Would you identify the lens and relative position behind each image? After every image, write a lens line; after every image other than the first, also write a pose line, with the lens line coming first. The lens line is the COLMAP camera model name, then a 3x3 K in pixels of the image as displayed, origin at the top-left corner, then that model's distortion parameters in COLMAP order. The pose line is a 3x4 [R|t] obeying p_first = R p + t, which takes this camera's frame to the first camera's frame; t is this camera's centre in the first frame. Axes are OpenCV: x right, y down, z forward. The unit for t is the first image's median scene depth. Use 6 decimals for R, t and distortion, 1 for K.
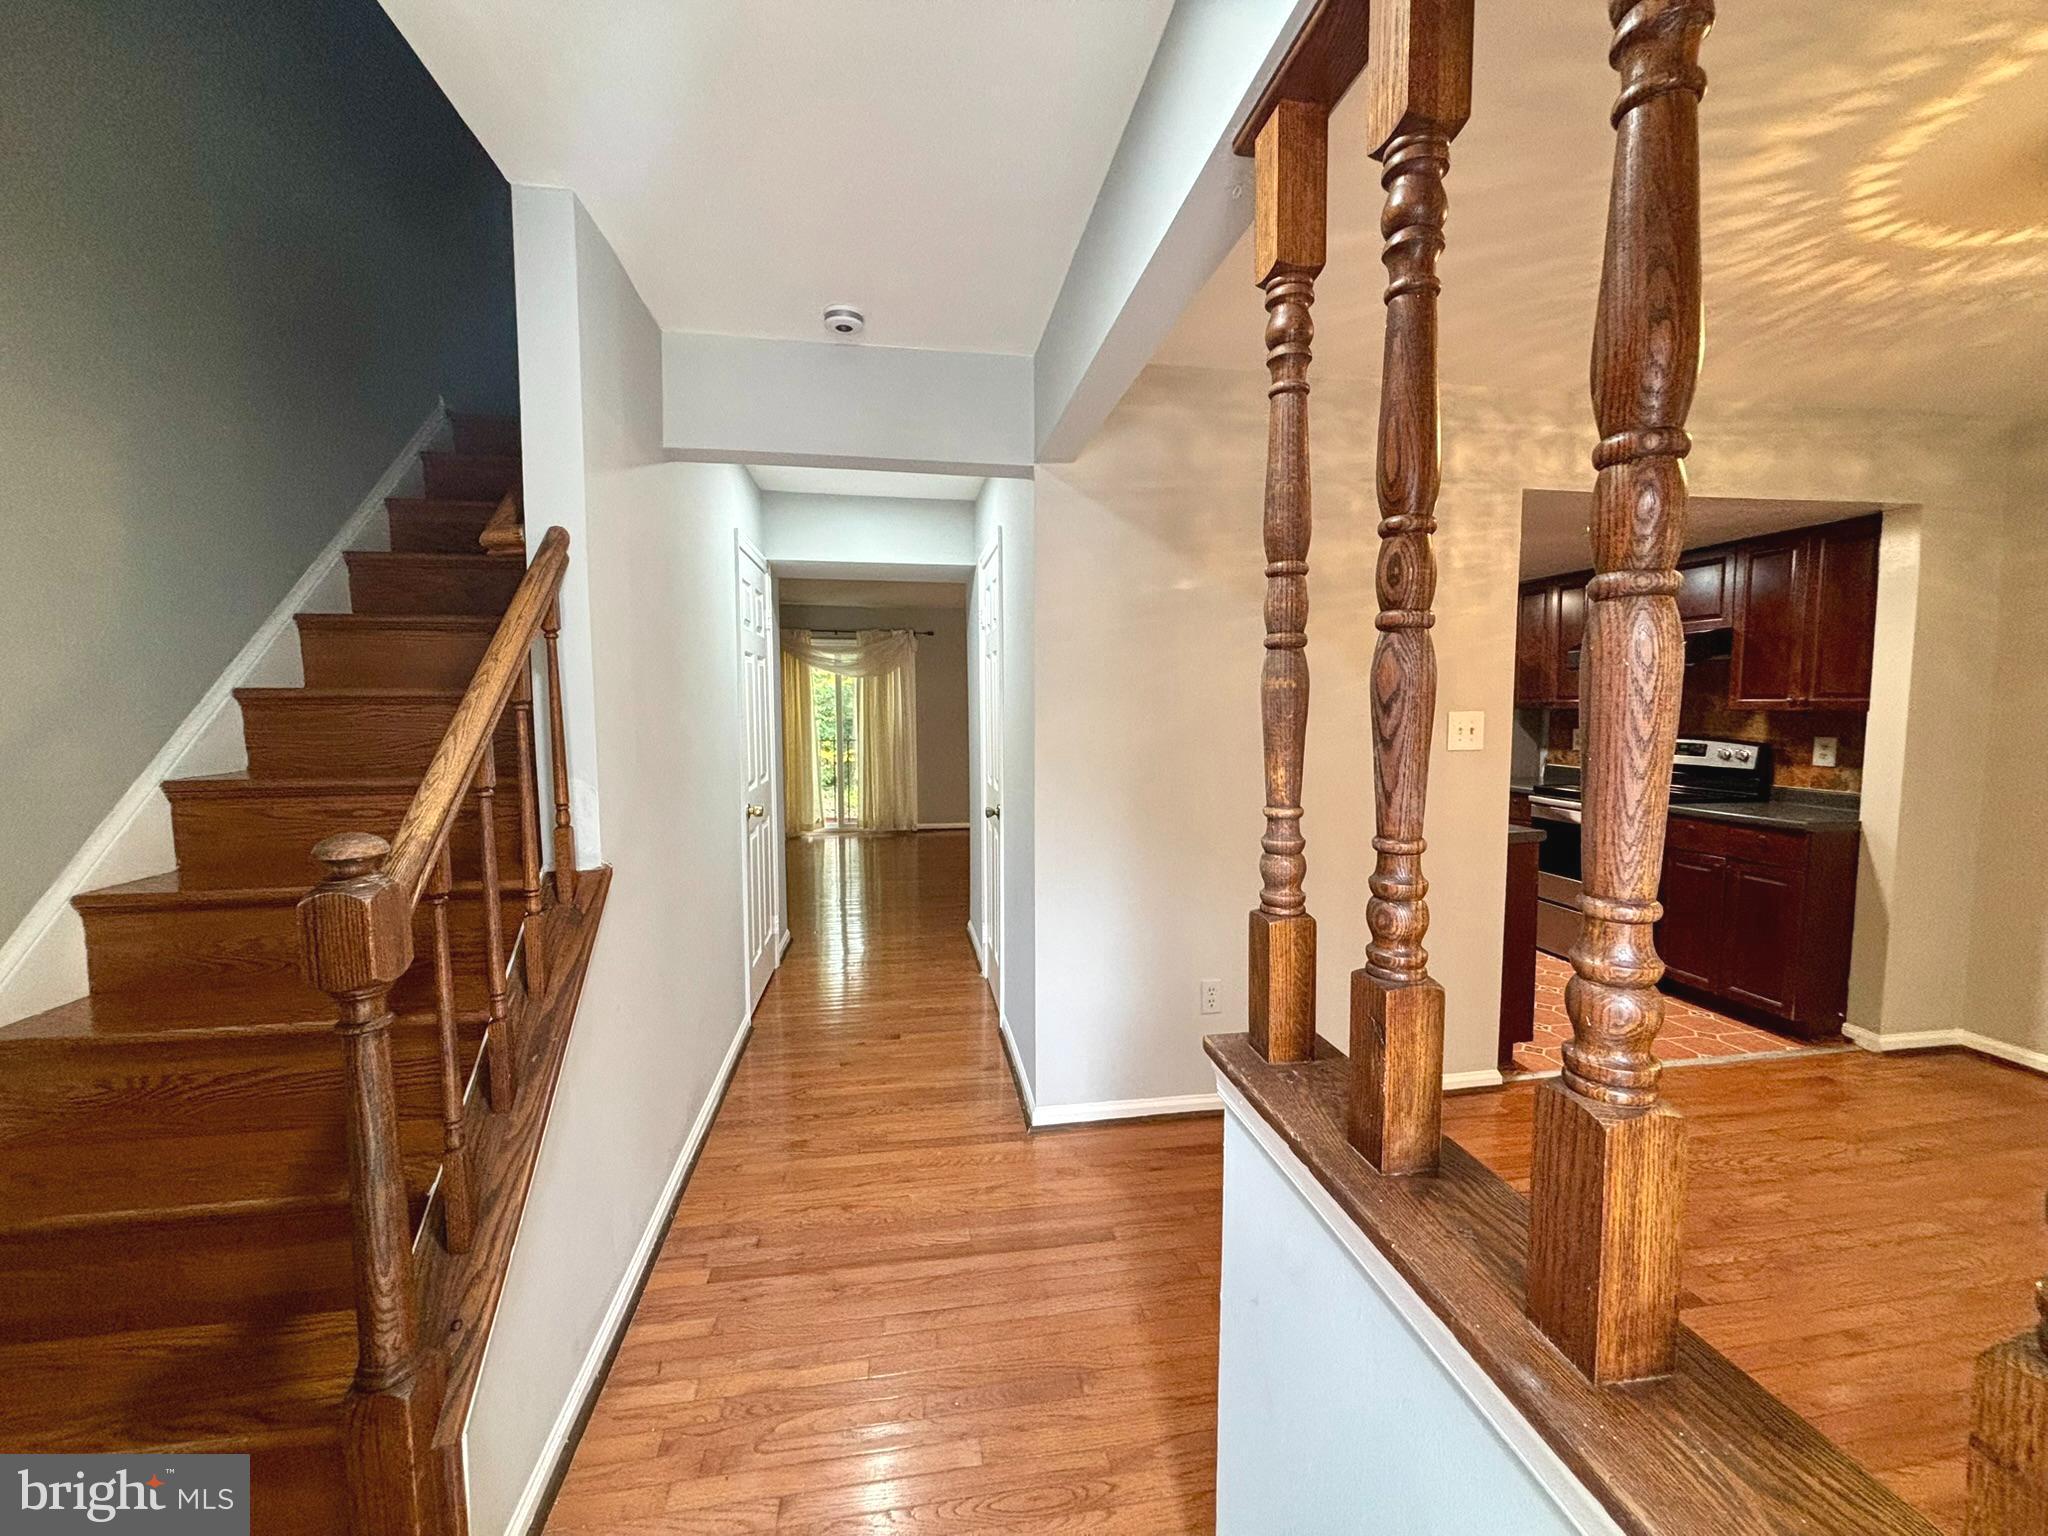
lens RADIAL K [[824.1, 0, 1030.2], [0, 824.1, 762.1], [0, 0, 1]] dist [-0.000470, 0.000197]
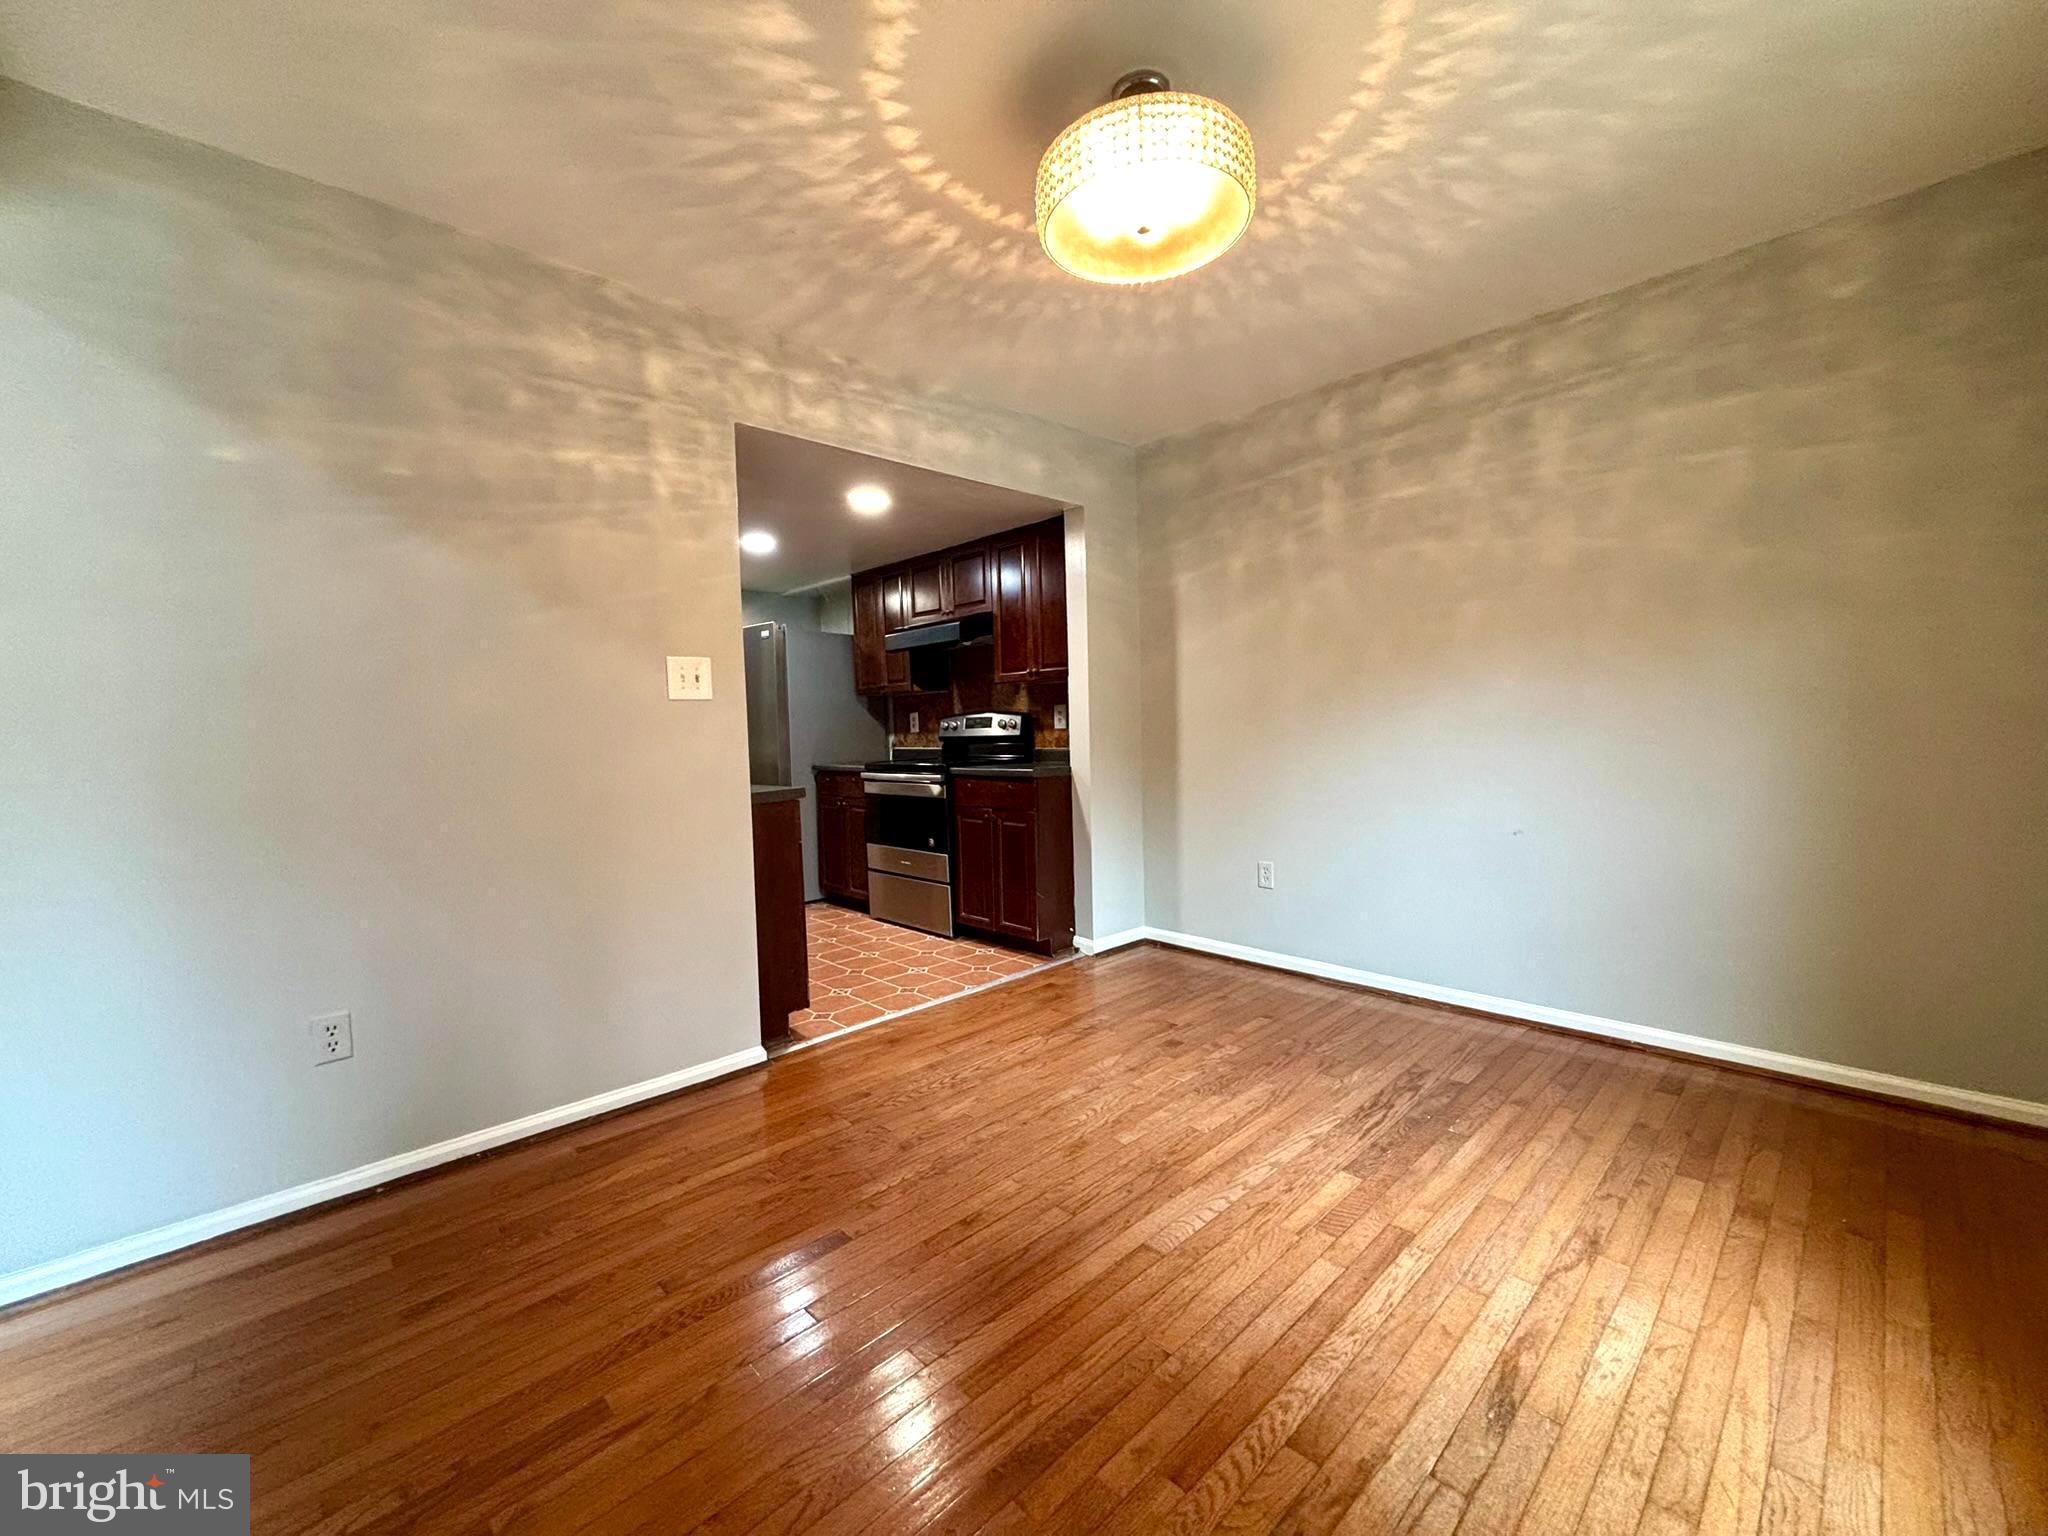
lens RADIAL K [[822.0, 0, 1042.1], [0, 822.0, 767.5], [0, 0, 1]] dist [-0.002625, 0.000110]
pose [[0.815256, -0.048287, 0.577084, 0.295170], [0.064480, 0.997890, -0.007594, 0.084152], [-0.575500, 0.043401, 0.816650, 0.043721]]
